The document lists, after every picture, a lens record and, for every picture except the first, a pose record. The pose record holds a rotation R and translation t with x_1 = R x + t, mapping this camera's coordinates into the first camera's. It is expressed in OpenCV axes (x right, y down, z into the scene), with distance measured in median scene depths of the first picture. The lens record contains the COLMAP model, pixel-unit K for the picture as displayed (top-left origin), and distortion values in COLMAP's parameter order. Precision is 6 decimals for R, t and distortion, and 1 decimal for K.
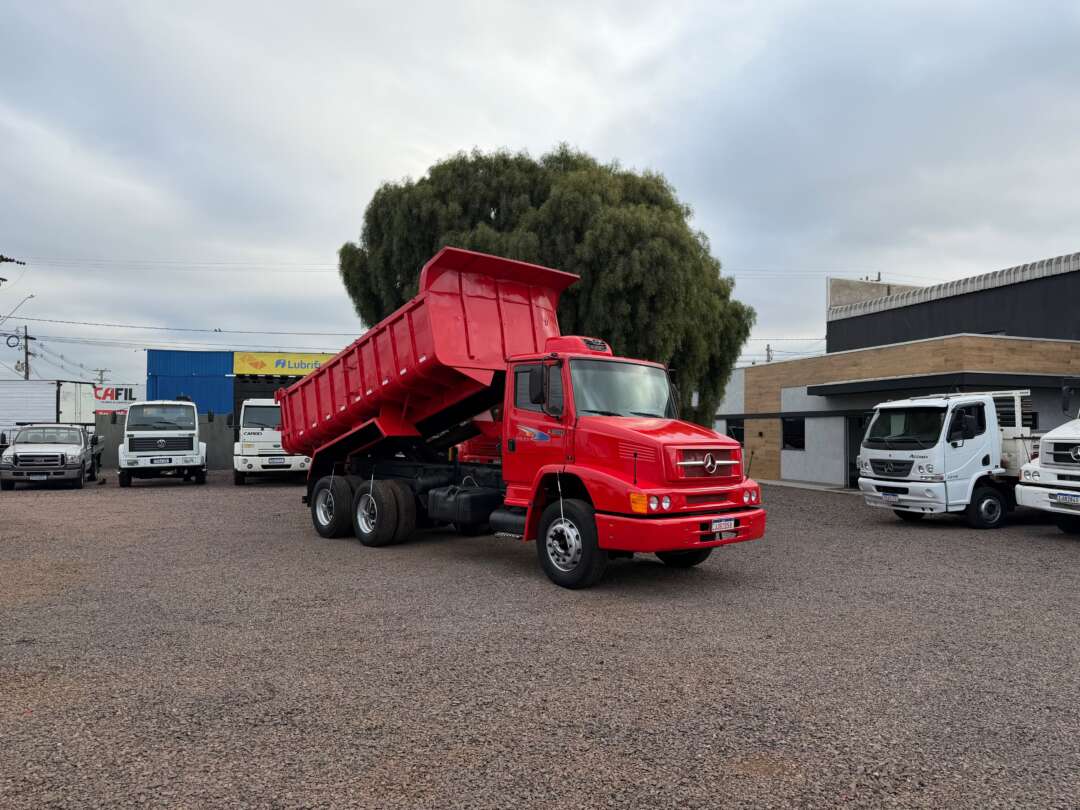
lens RADIAL K [[762.1, 0, 539.3], [0, 762.1, 402.2], [0, 0, 1]] dist [0.029394, -0.035219]
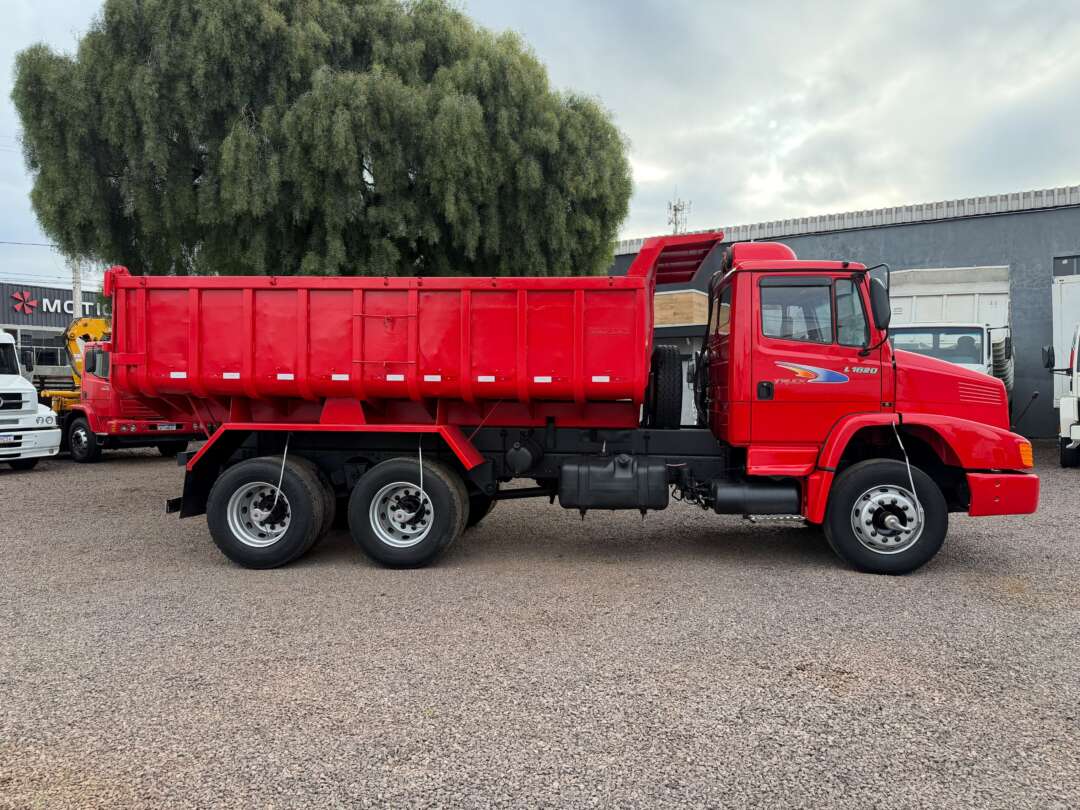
lens RADIAL K [[762.1, 0, 540.4], [0, 762.1, 399.3], [0, 0, 1]] dist [0.029394, -0.035219]
pose [[0.748190, -0.021753, 0.663128, -0.392924], [-0.014213, 0.998708, 0.048797, 0.020196], [-0.663333, -0.045934, 0.746914, 0.370292]]
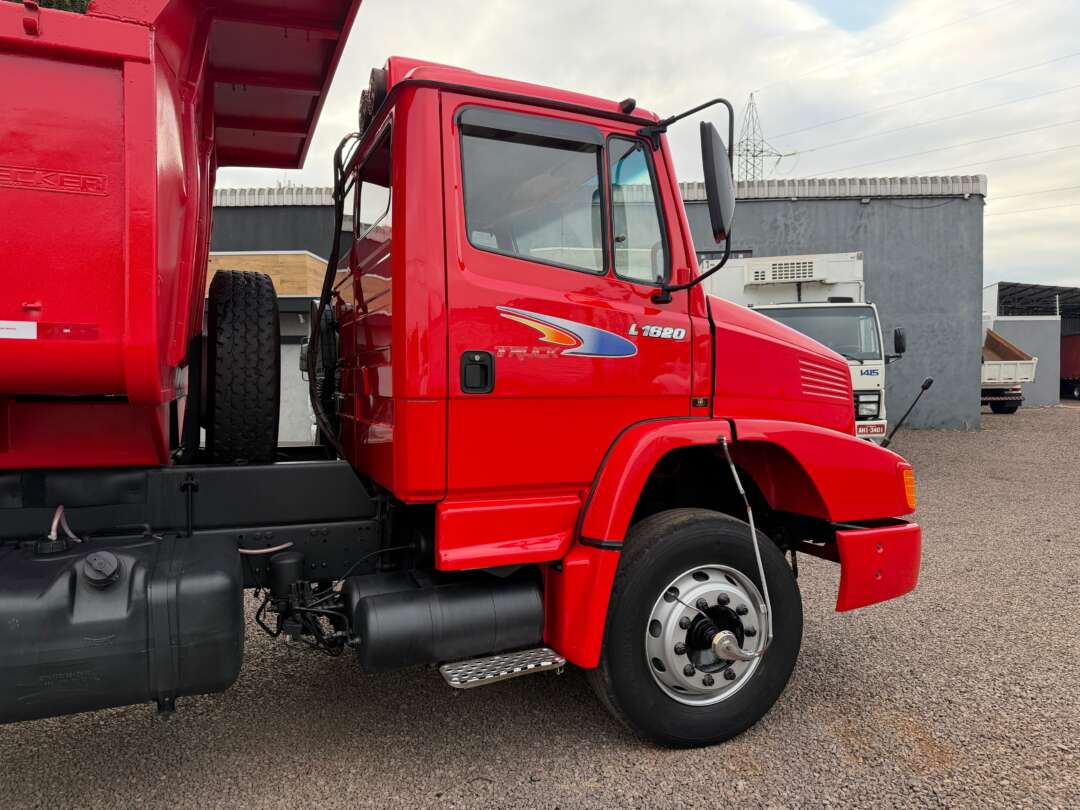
lens RADIAL K [[762.1, 0, 534.8], [0, 762.1, 394.0], [0, 0, 1]] dist [0.029394, -0.035219]
pose [[0.351255, -0.033311, 0.935687, -0.187637], [-0.034727, 0.998216, 0.048574, 0.029894], [-0.935636, -0.049555, 0.349471, 0.524996]]
